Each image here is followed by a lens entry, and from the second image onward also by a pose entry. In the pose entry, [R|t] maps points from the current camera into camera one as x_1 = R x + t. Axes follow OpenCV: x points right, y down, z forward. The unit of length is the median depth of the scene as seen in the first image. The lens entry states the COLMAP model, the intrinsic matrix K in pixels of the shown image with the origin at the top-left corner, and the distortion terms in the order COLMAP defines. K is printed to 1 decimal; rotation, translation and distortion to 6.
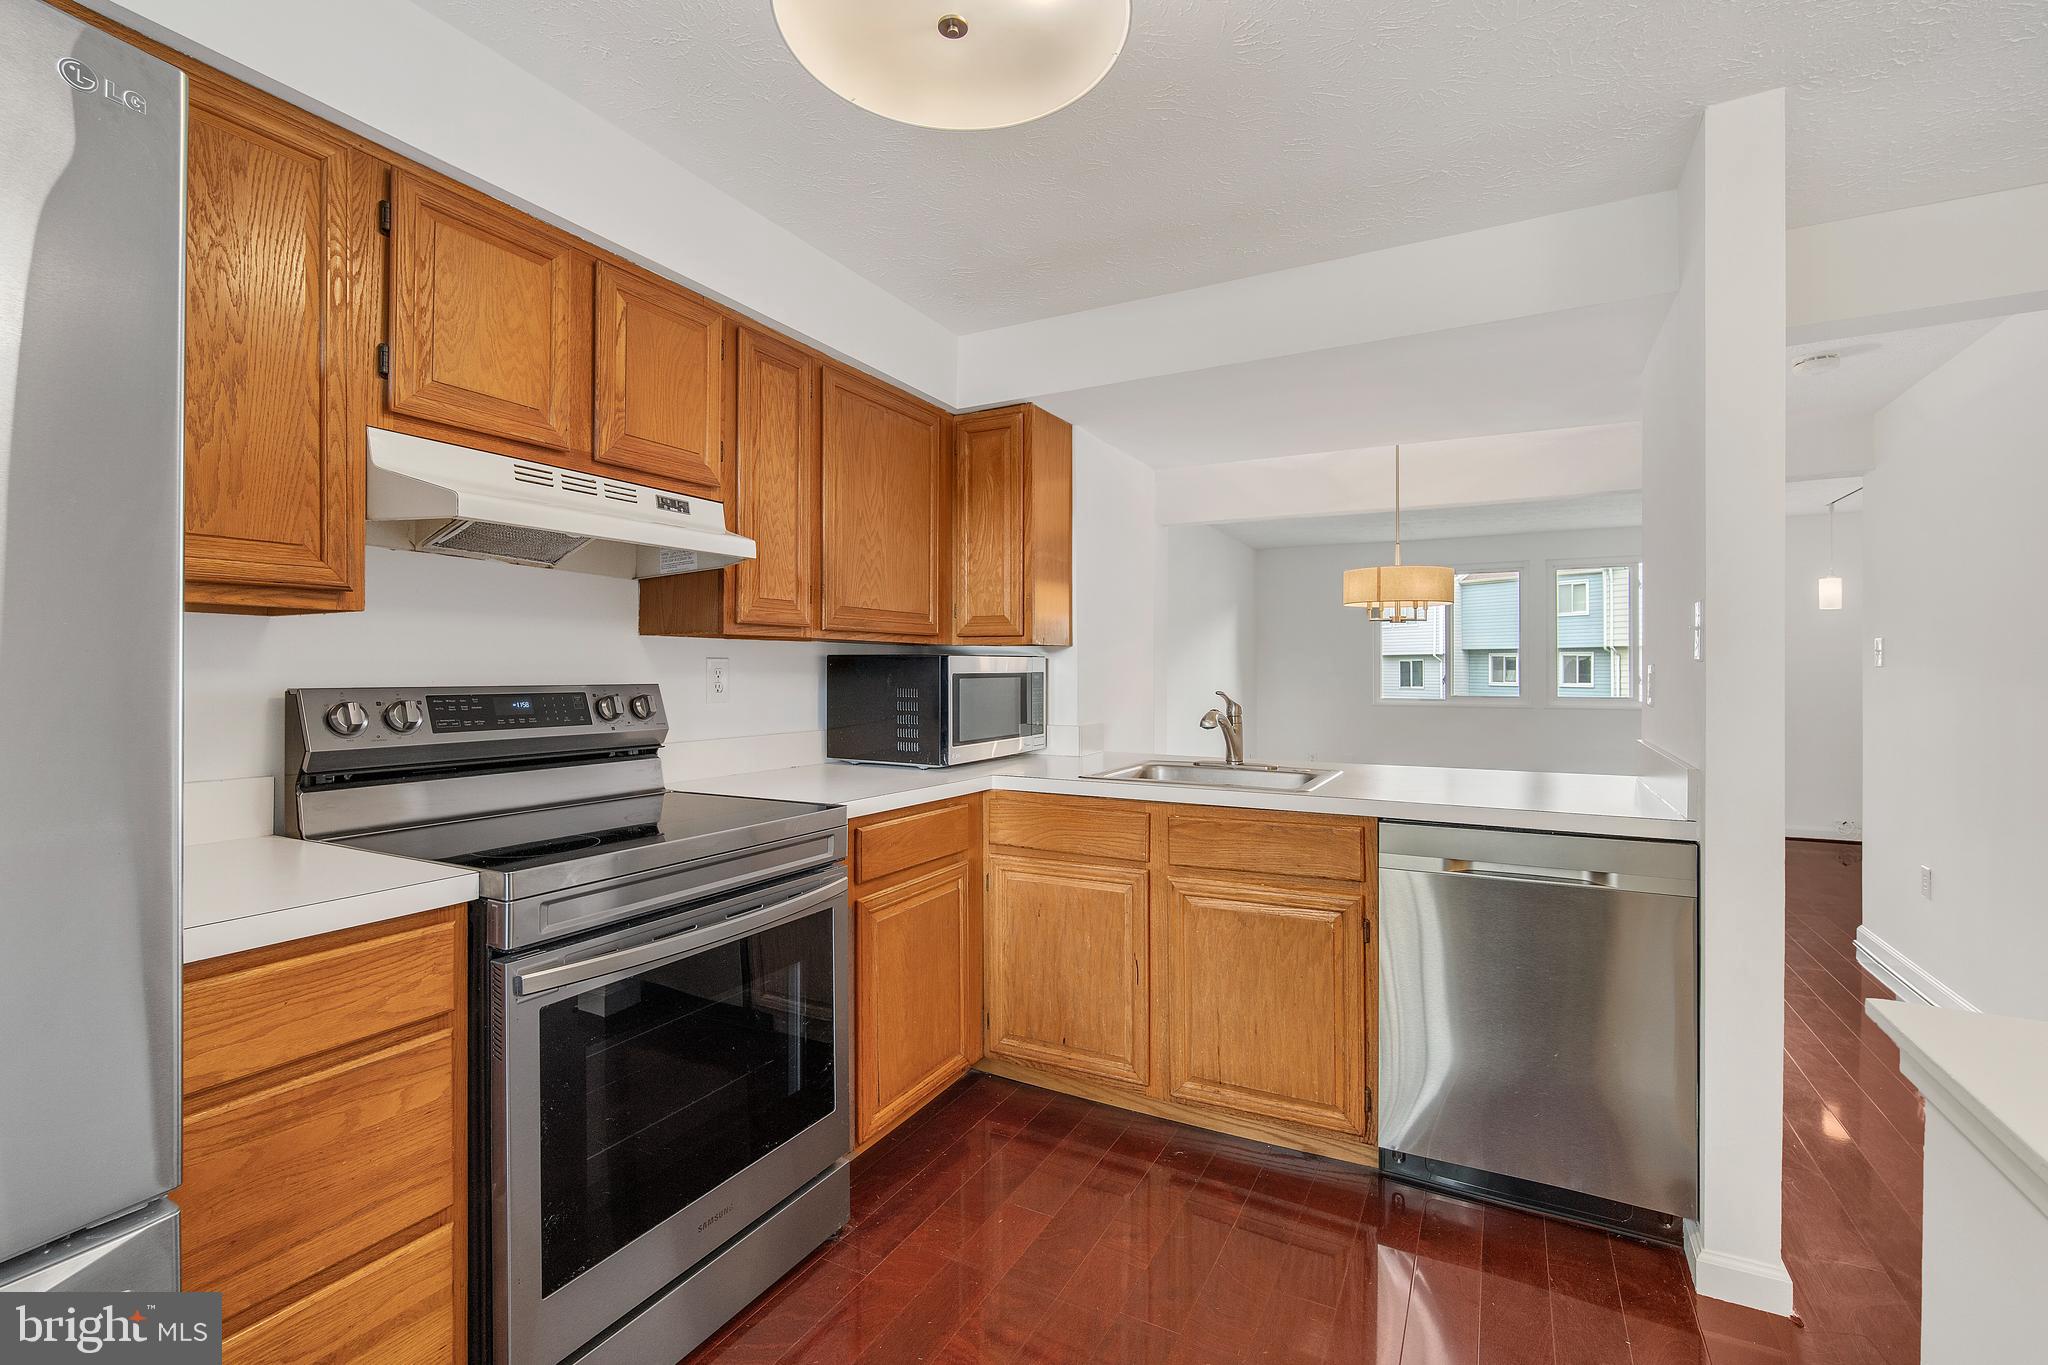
lens RADIAL K [[903.0, 0, 1026.4], [0, 903.0, 669.3], [0, 0, 1]] dist [-0.009092, 0.003397]
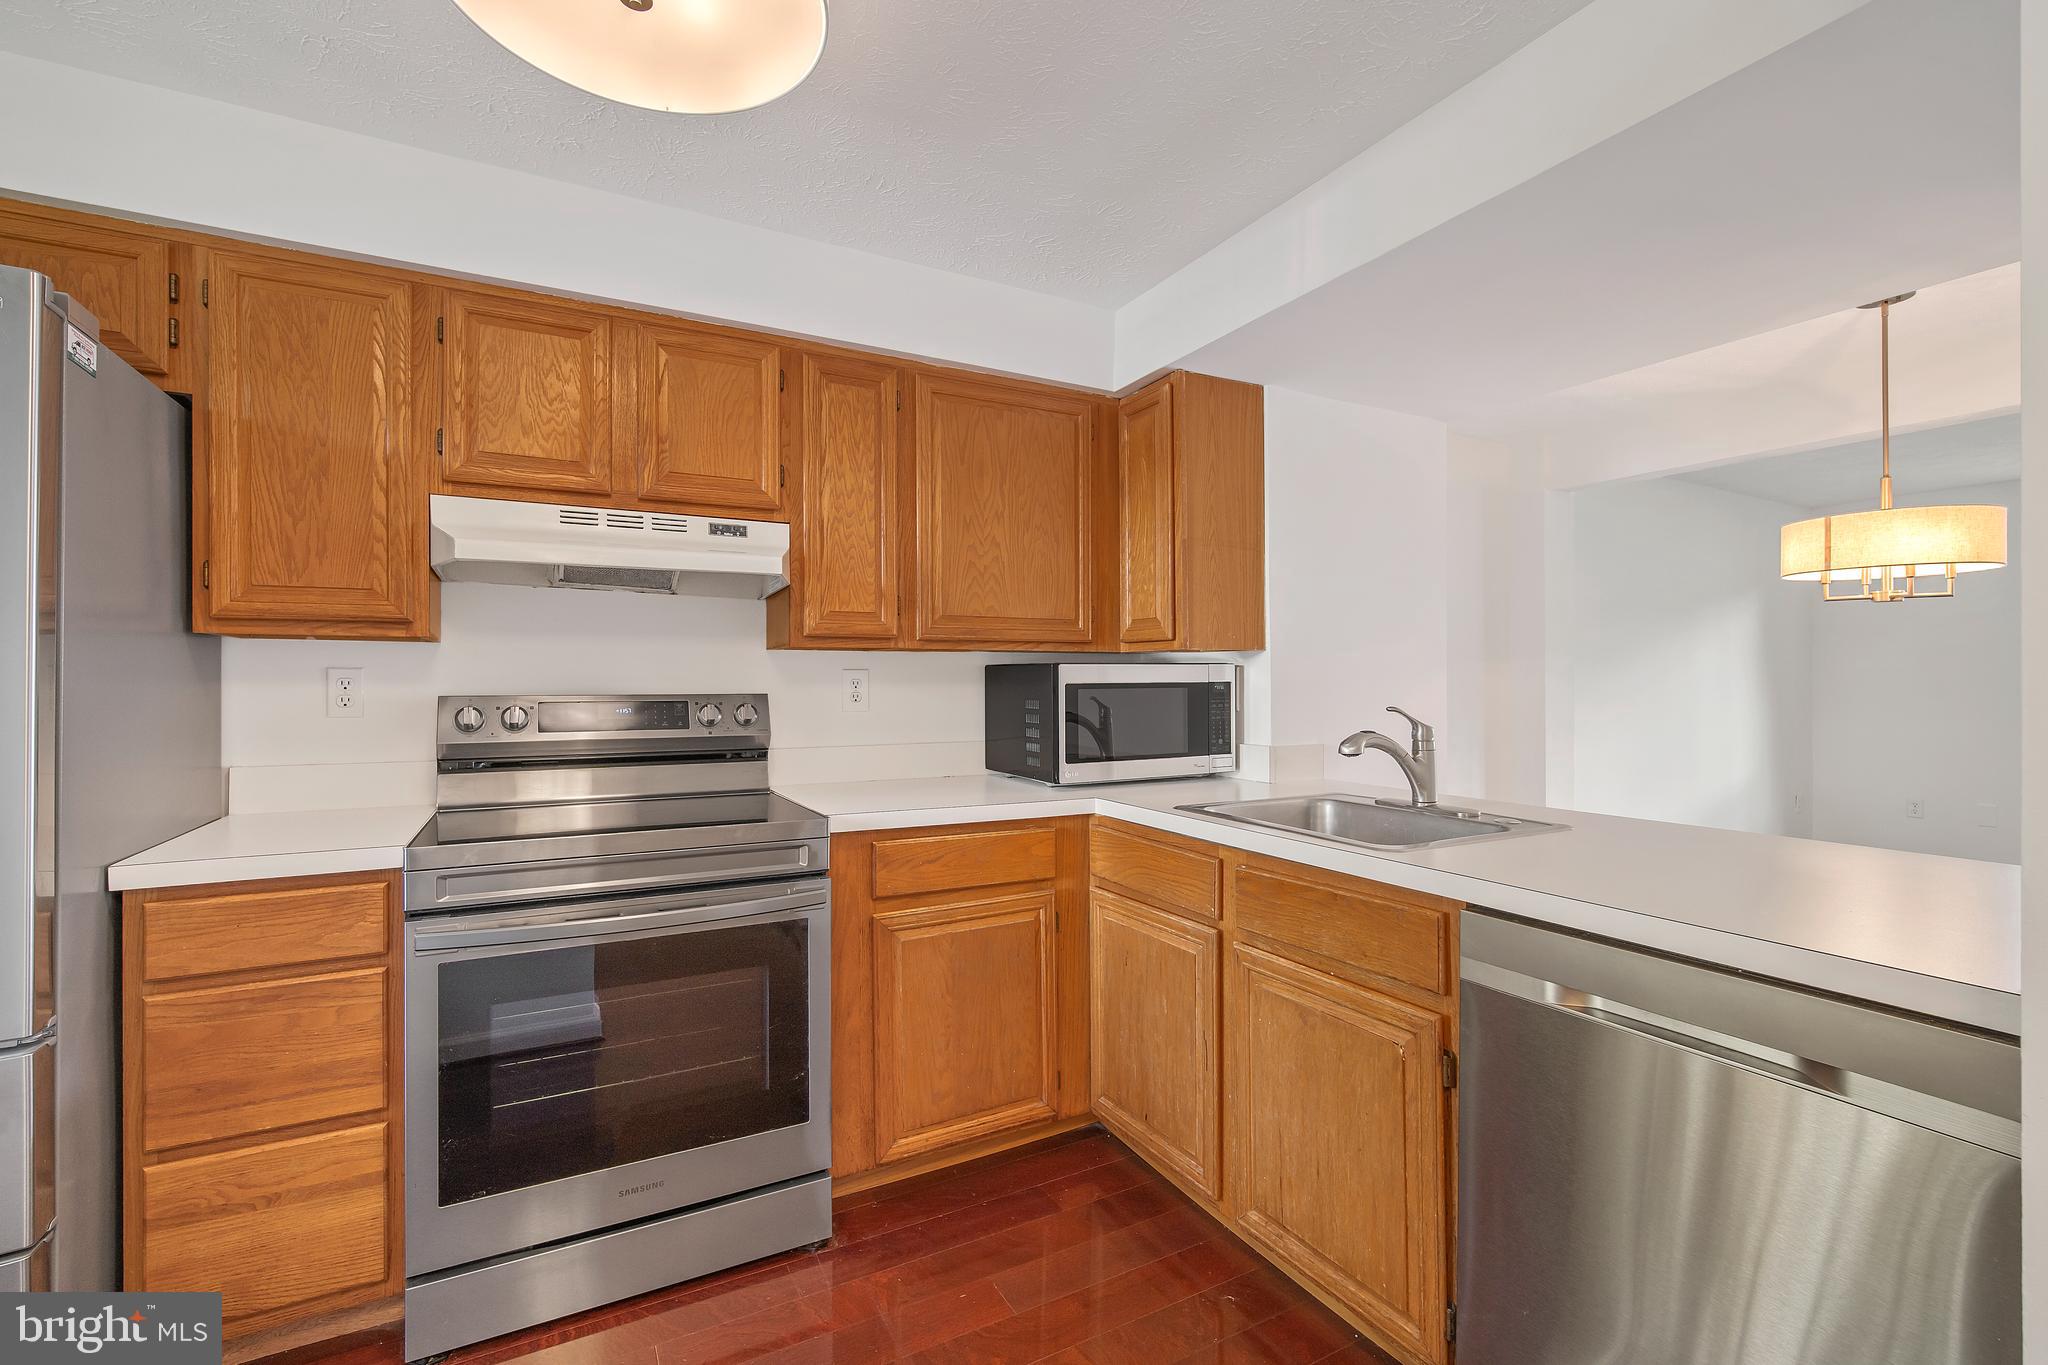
lens RADIAL K [[903.0, 0, 1026.4], [0, 903.0, 680.3], [0, 0, 1]] dist [-0.009092, 0.003397]
pose [[0.833221, -0.002345, -0.552935, 0.516238], [0.004069, 0.999990, 0.001891, -0.000596], [0.552925, -0.003826, 0.833222, 0.289013]]
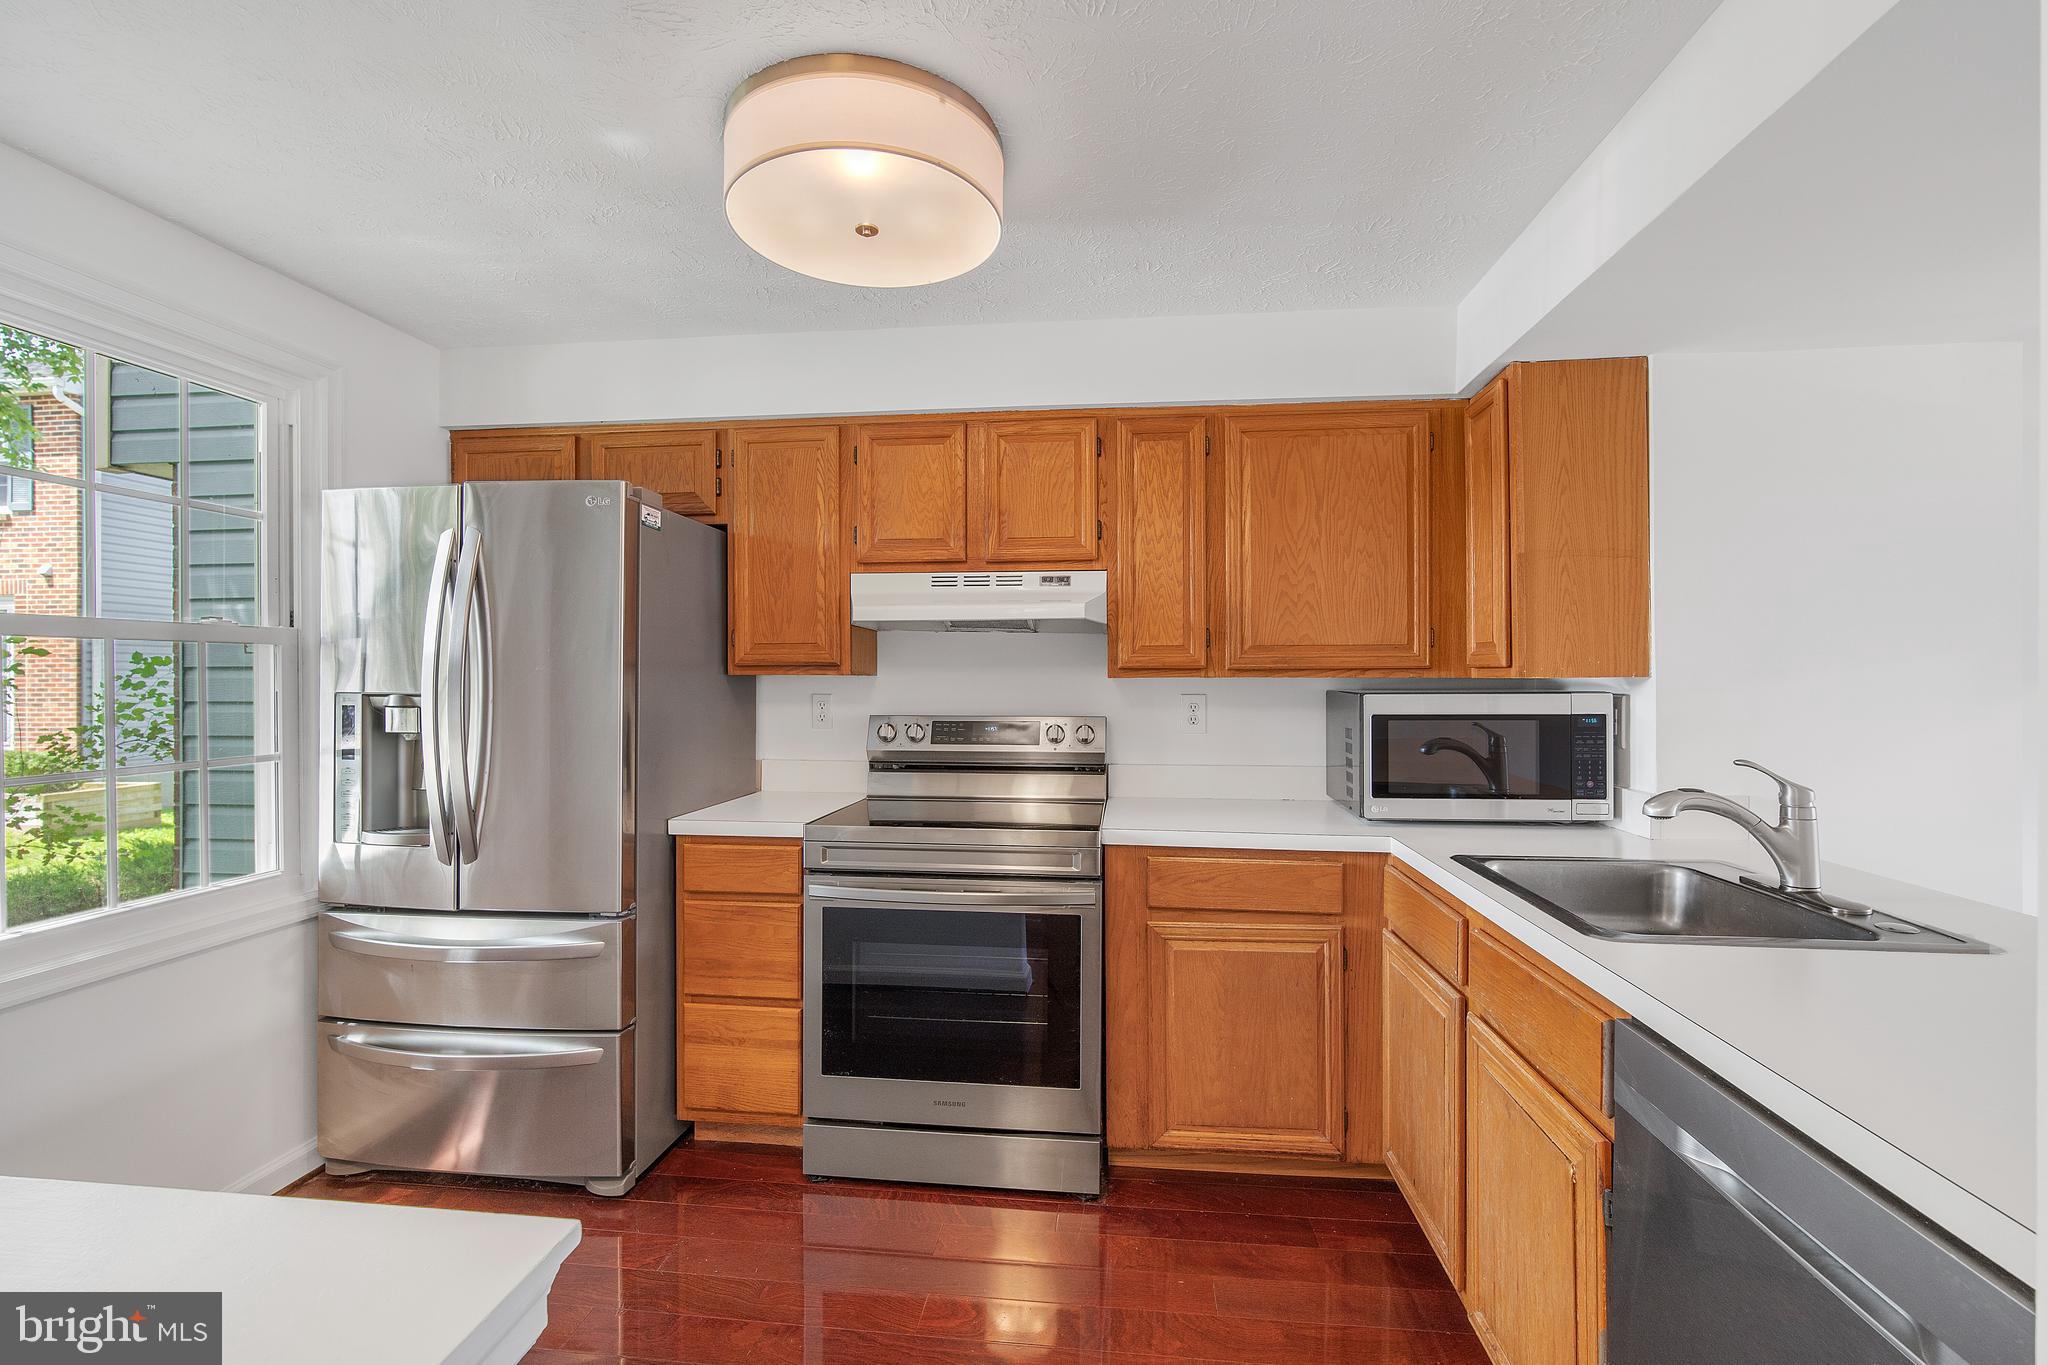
lens RADIAL K [[903.0, 0, 1025.0], [0, 903.0, 682.2], [0, 0, 1]] dist [-0.009092, 0.003397]
pose [[0.364700, 0.002882, -0.931121, 0.809721], [0.003247, 0.999985, 0.004367, -0.041677], [0.931120, -0.004616, 0.364685, 0.485803]]
